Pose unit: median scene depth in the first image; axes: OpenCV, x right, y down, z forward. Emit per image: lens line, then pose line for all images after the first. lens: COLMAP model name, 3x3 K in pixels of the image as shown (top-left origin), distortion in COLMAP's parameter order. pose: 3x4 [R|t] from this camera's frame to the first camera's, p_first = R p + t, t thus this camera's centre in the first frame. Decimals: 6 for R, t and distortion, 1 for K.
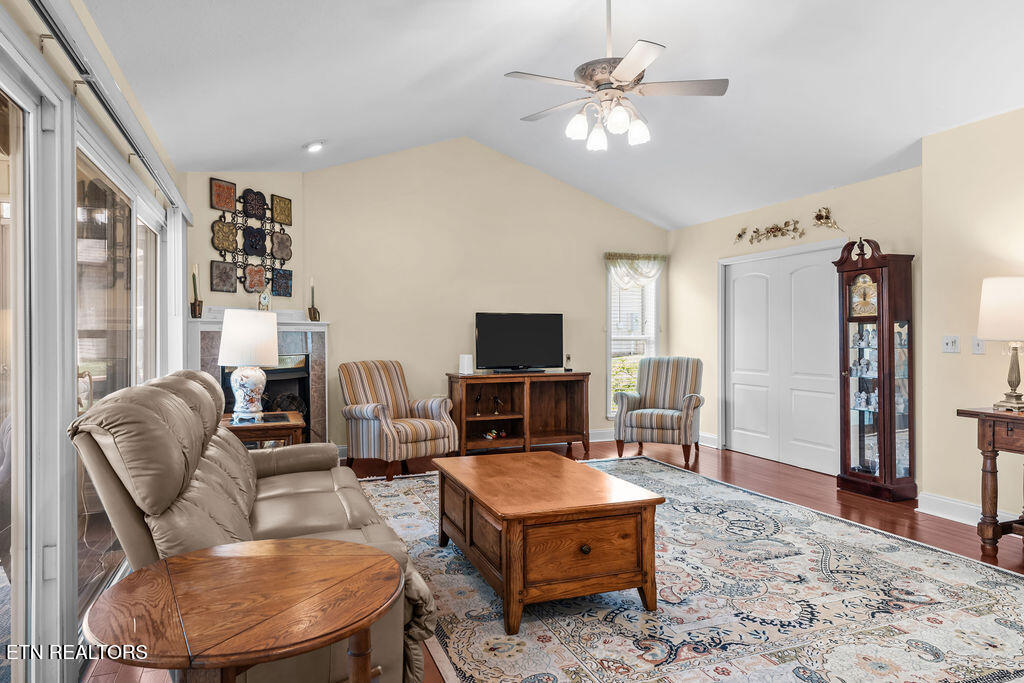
lens RADIAL K [[629.4, 0, 495.8], [0, 629.4, 338.2], [0, 0, 1]] dist [-0.001581, 0.001567]
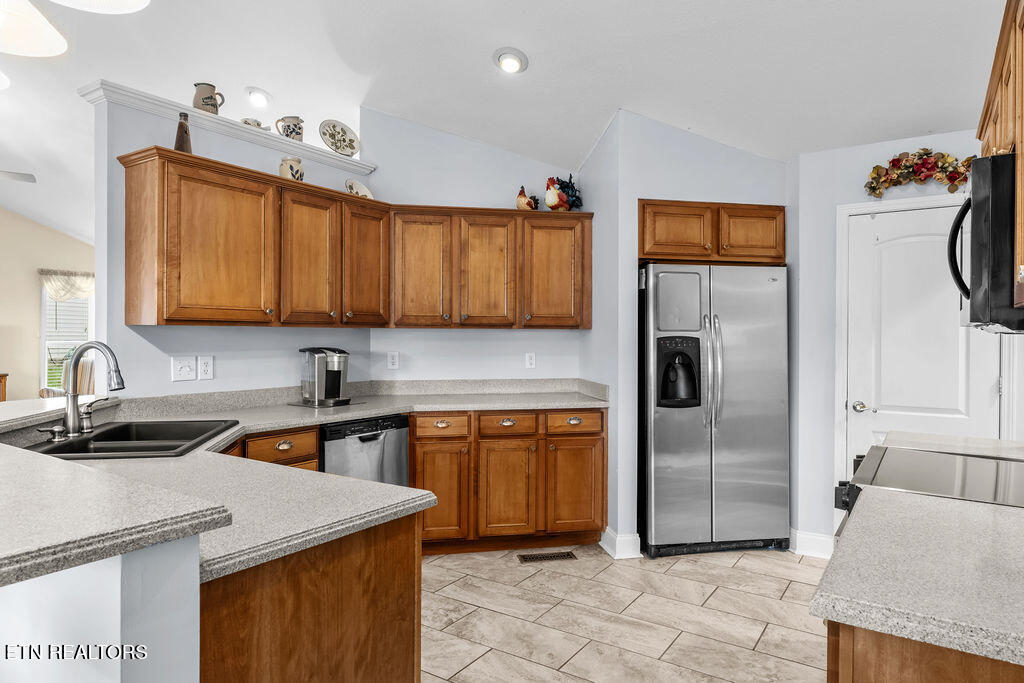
lens RADIAL K [[629.4, 0, 504.2], [0, 629.4, 336.9], [0, 0, 1]] dist [-0.001581, 0.001567]
pose [[0.811415, 0.009421, 0.584394, 0.293255], [-0.008513, 0.999955, -0.004300, -0.022053], [-0.584408, -0.001486, 0.811459, -0.629674]]
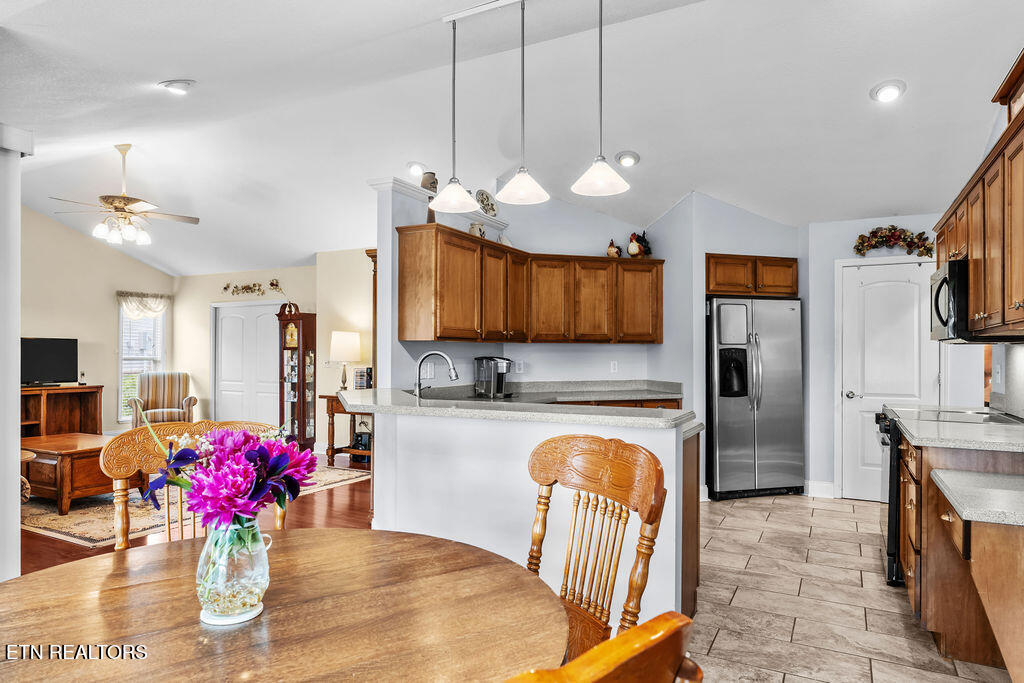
lens RADIAL K [[629.4, 0, 509.8], [0, 629.4, 351.1], [0, 0, 1]] dist [-0.001581, 0.001567]
pose [[0.740543, 0.009378, 0.671943, -0.134672], [-0.004386, 0.999949, -0.009122, -0.010418], [-0.671994, 0.003808, 0.740547, -0.692625]]
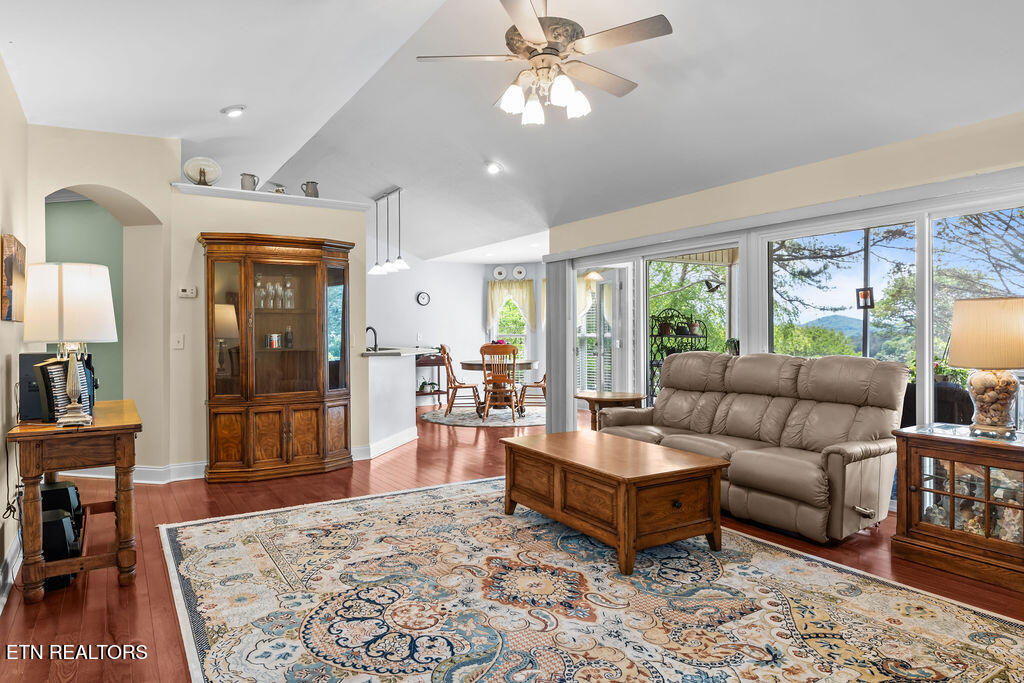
lens RADIAL K [[629.4, 0, 511.7], [0, 629.4, 338.5], [0, 0, 1]] dist [-0.001581, 0.001567]
pose [[-0.977482, 0.009024, -0.210825, 0.301780], [0.006096, 0.999876, 0.014531, -0.005695], [0.210930, 0.012918, -0.977416, 1.347434]]
